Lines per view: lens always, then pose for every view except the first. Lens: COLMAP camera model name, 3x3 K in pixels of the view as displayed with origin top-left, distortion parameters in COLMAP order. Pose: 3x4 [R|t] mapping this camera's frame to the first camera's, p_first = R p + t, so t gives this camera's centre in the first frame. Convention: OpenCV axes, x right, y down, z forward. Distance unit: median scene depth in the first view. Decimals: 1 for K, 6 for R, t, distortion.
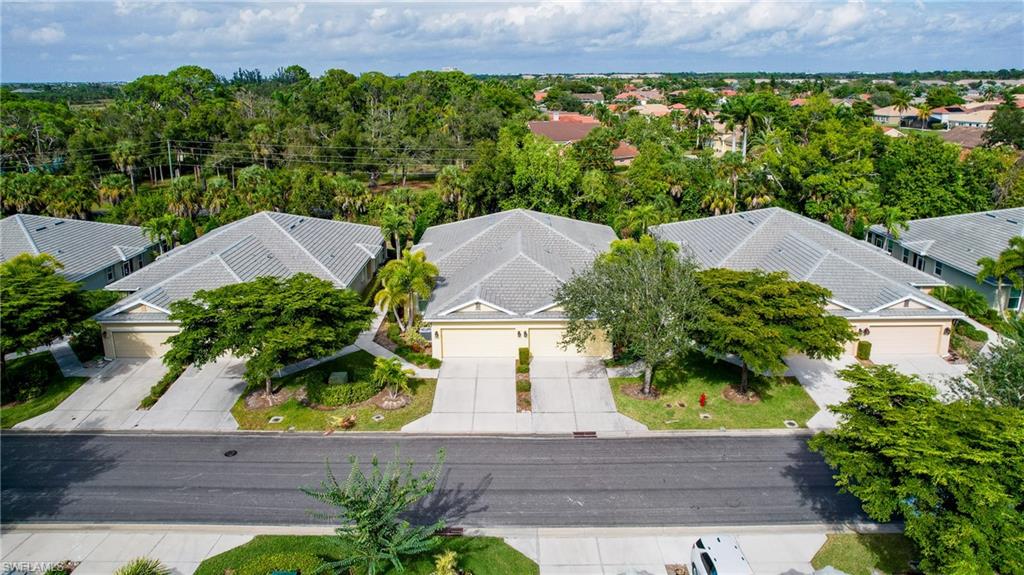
lens RADIAL K [[909.6, 0, 512.0], [0, 909.6, 287.5], [0, 0, 1]] dist [-0.065602, 0.003206]
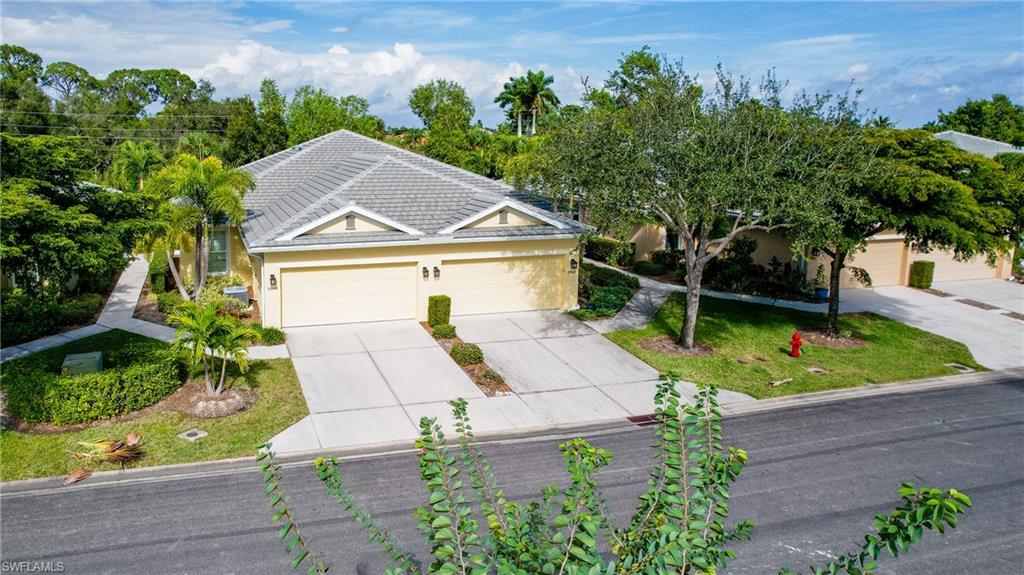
lens RADIAL K [[909.6, 0, 512.0], [0, 909.6, 287.5], [0, 0, 1]] dist [-0.065602, 0.003206]
pose [[0.947834, -0.056350, 0.313745, -0.124879], [0.075613, 0.995905, -0.049559, 0.098775], [-0.309668, 0.070697, 0.948213, 0.500432]]
